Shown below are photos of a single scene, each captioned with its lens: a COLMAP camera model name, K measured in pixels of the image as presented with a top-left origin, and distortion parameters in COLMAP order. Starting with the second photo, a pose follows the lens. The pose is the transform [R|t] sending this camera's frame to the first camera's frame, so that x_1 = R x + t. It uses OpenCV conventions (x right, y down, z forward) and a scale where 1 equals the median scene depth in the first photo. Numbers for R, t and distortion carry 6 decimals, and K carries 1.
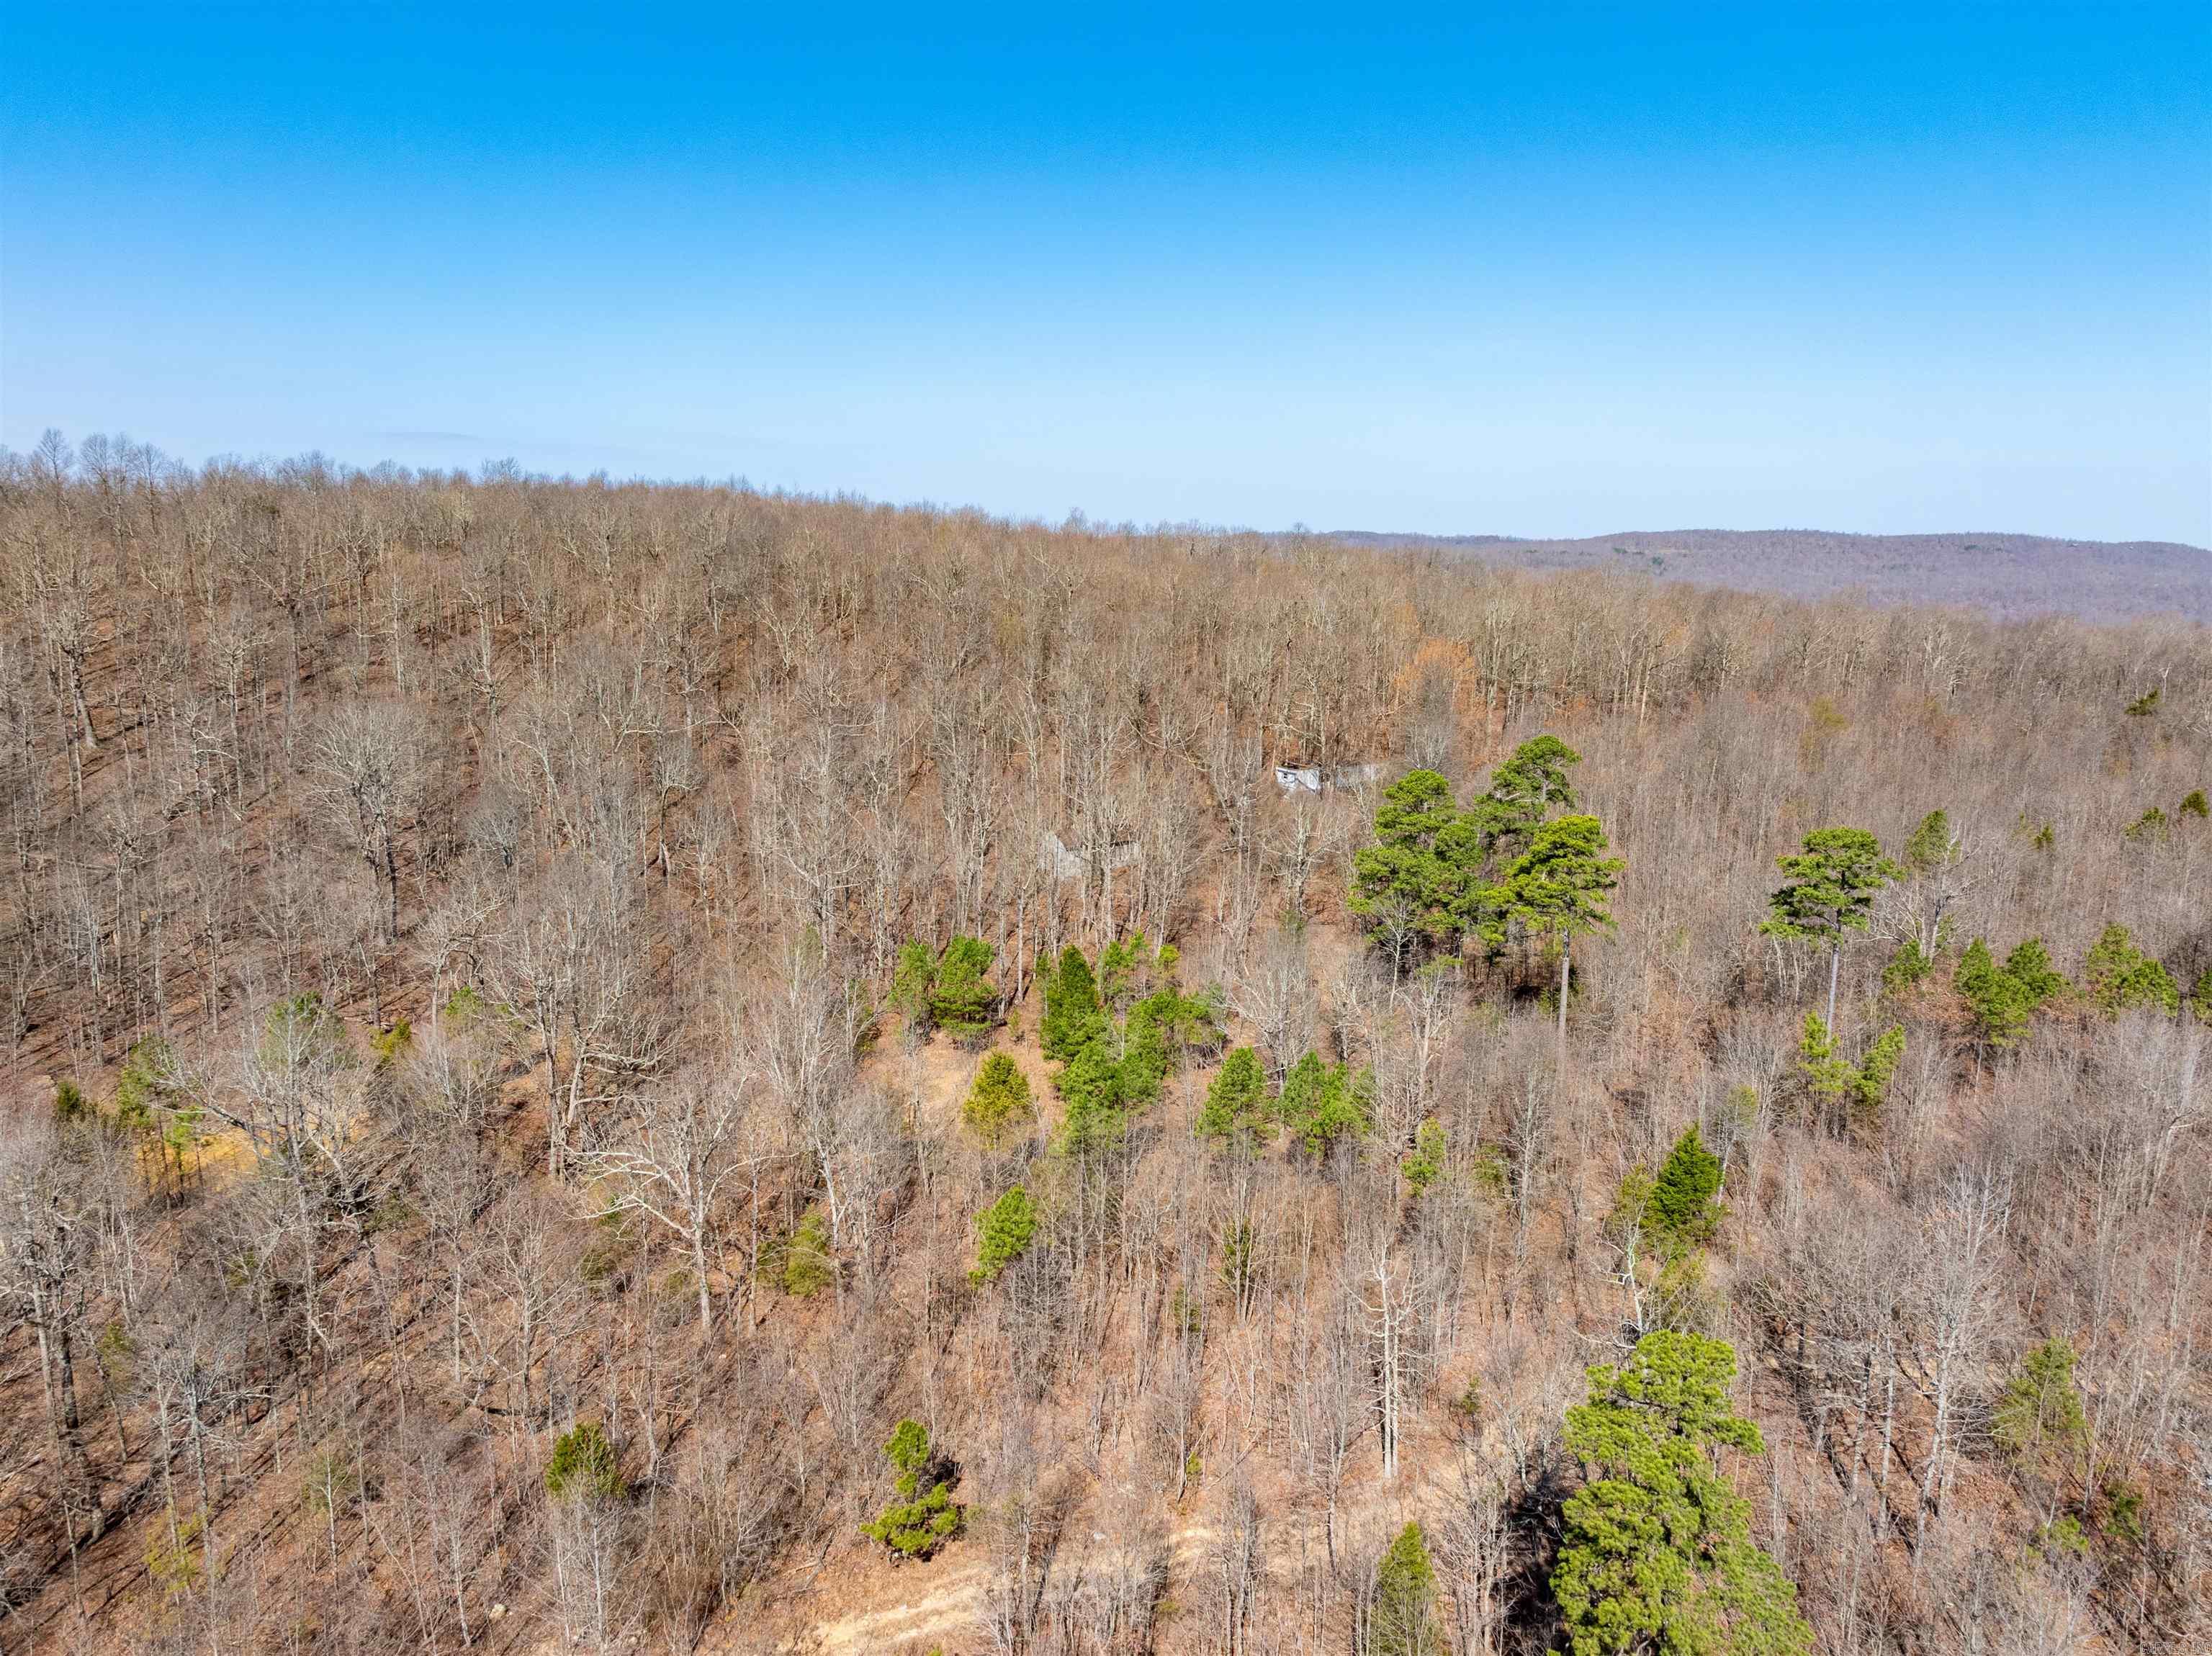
lens RADIAL K [[1559.8, 0, 1090.7], [0, 1559.8, 834.7], [0, 0, 1]] dist [-0.033116, 0.020773]
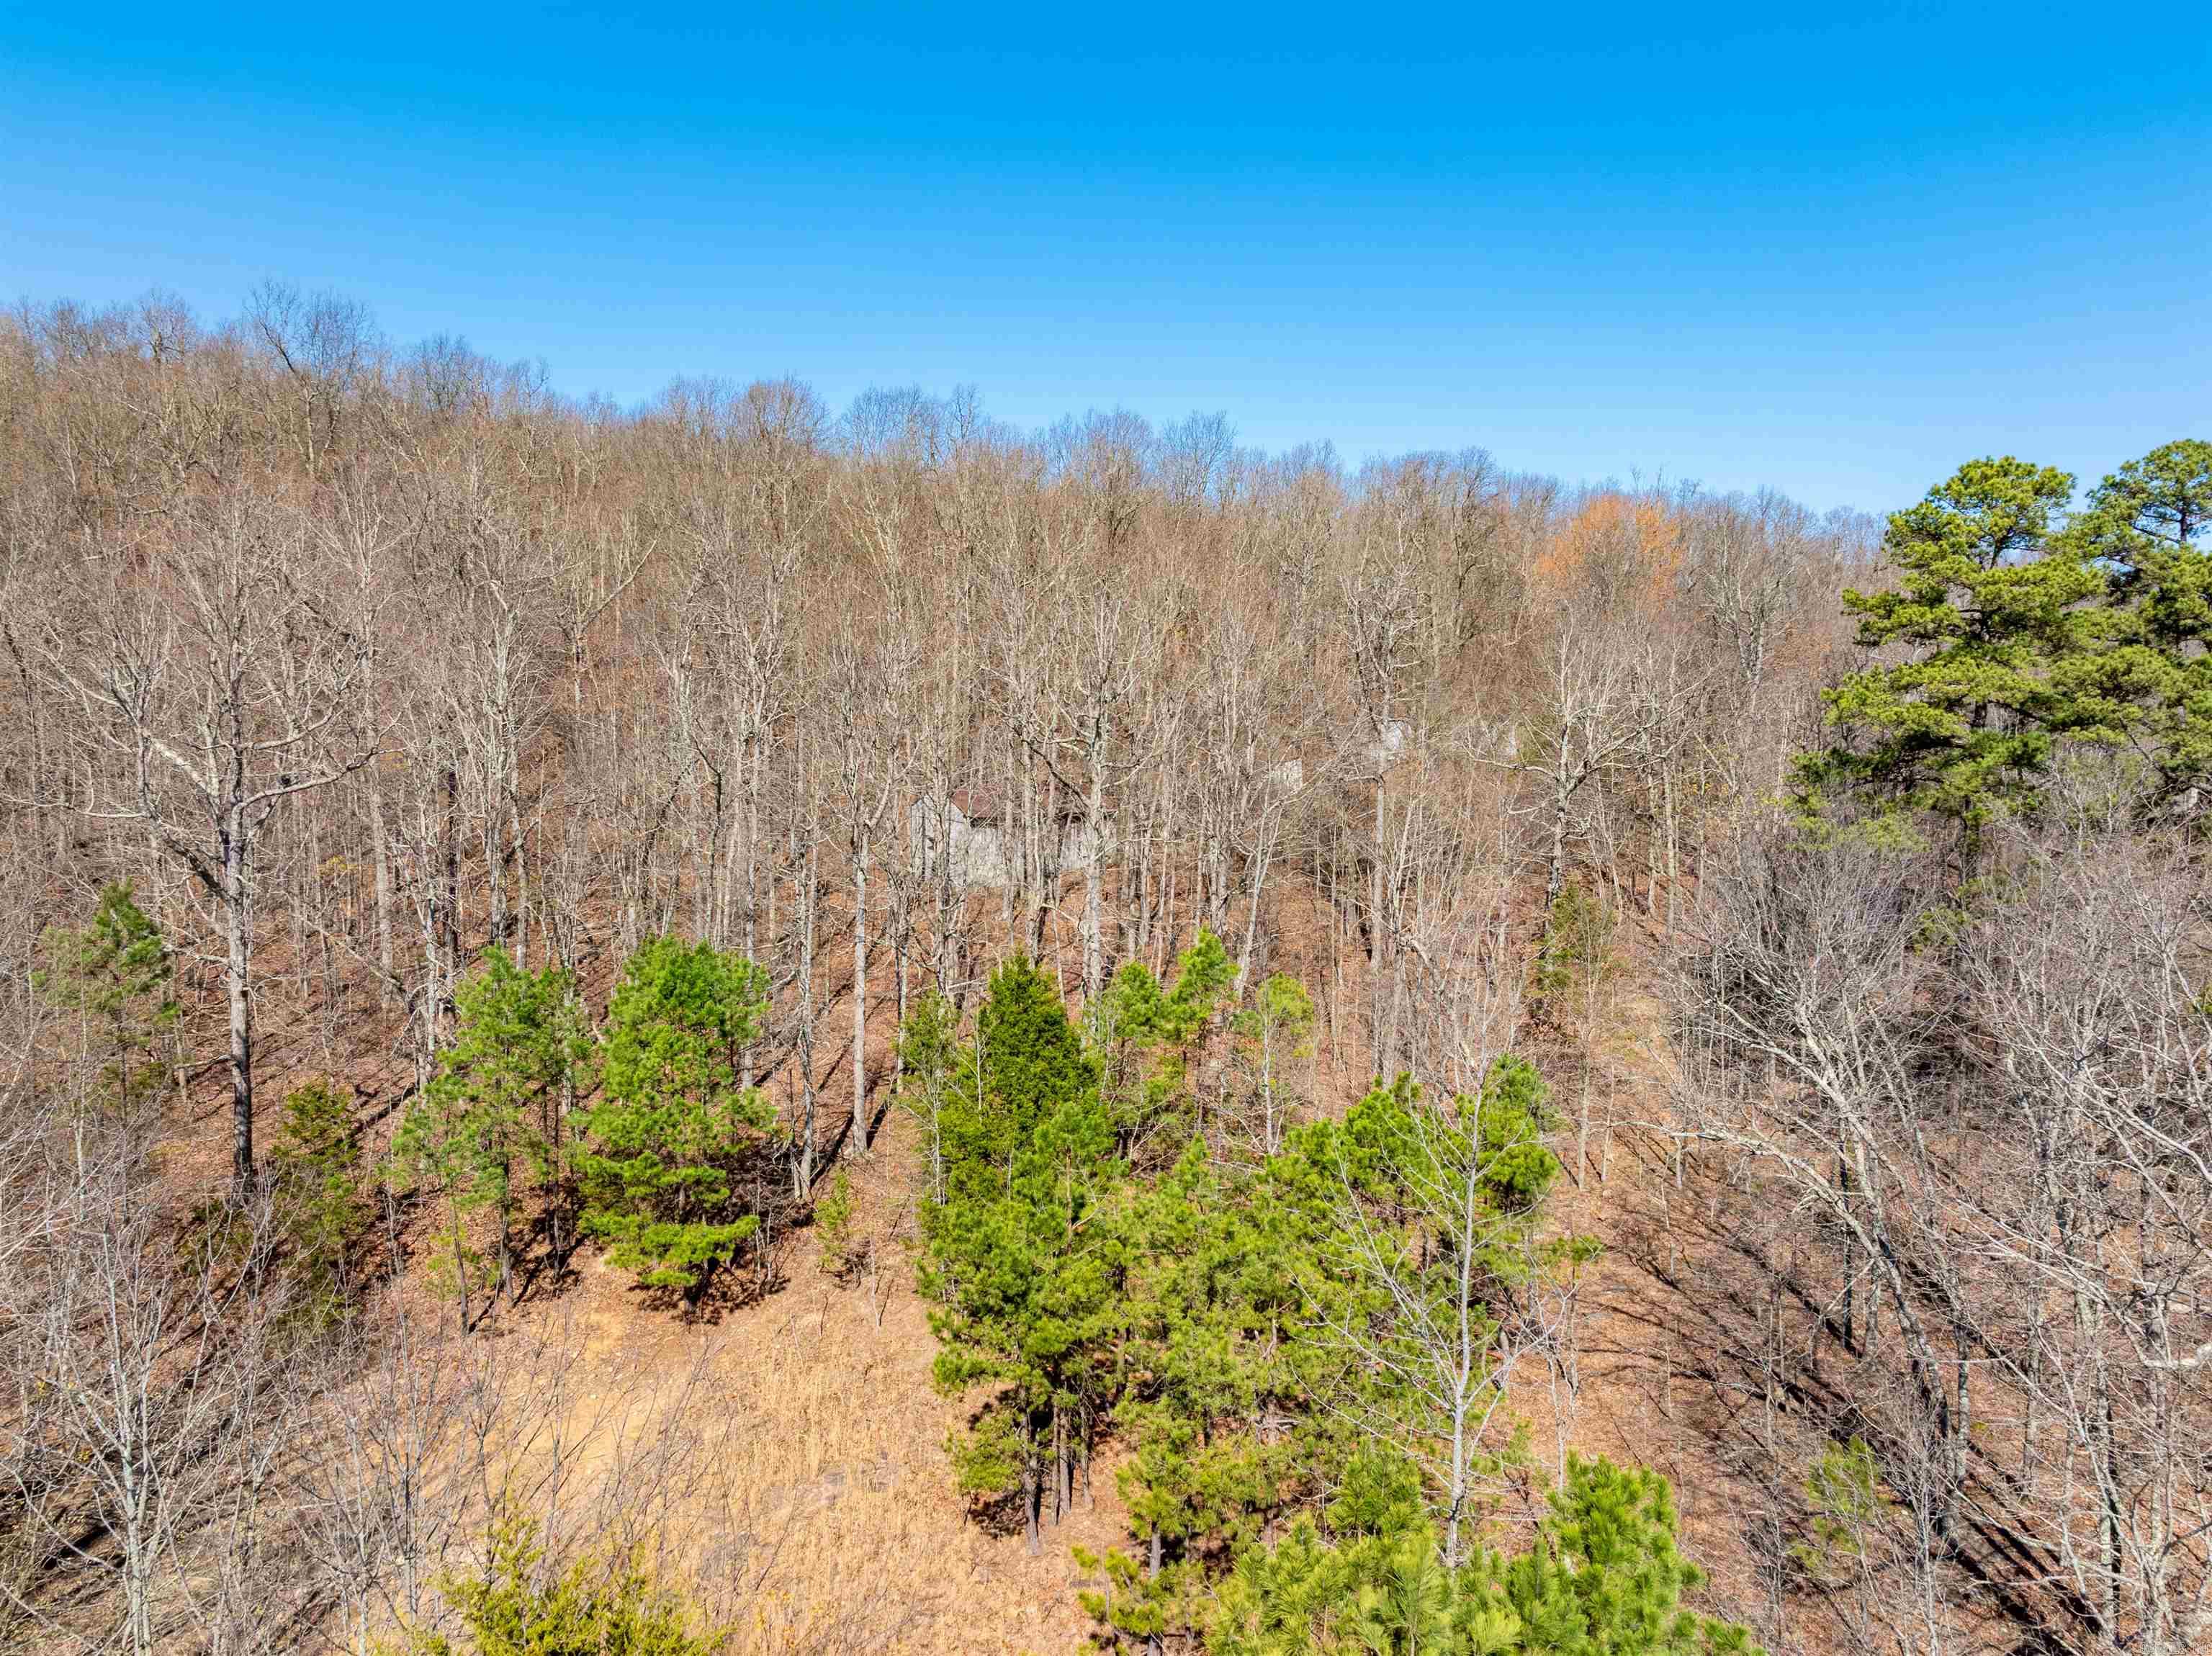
lens RADIAL K [[1559.8, 0, 1110.8], [0, 1559.8, 831.9], [0, 0, 1]] dist [-0.033116, 0.020773]
pose [[0.996250, -0.003069, 0.086467, -0.020015], [0.012467, 0.994033, -0.108365, 0.076954], [-0.085619, 0.109037, 0.990344, 0.667377]]
